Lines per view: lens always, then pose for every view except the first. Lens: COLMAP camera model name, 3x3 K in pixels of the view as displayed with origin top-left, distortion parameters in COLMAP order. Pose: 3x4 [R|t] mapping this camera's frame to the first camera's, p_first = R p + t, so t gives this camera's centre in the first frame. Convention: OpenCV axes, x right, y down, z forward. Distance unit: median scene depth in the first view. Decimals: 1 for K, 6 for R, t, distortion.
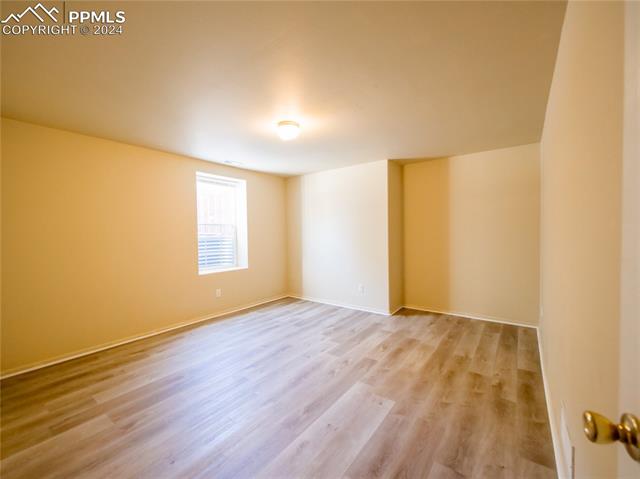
lens RADIAL K [[270.4, 0, 319.8], [0, 270.4, 238.2], [0, 0, 1]] dist [-0.015047, -0.000083]
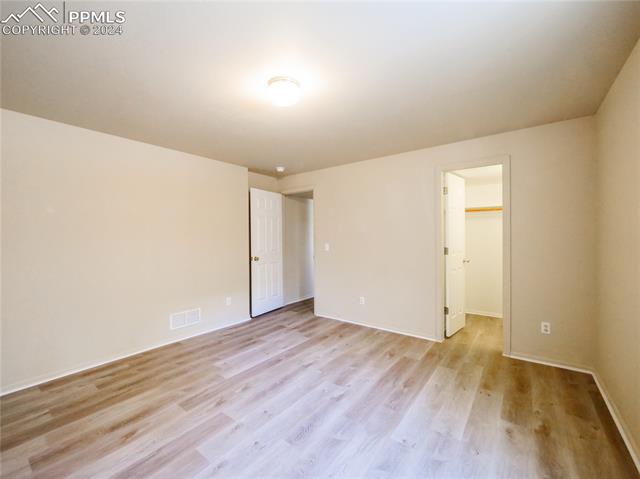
lens RADIAL K [[270.4, 0, 320.2], [0, 270.4, 237.9], [0, 0, 1]] dist [-0.015047, -0.000083]
pose [[-0.999679, 0.022893, 0.010813, -0.233760], [0.023134, 0.999475, 0.022666, -0.034832], [-0.010289, 0.022909, -0.999685, 1.923312]]
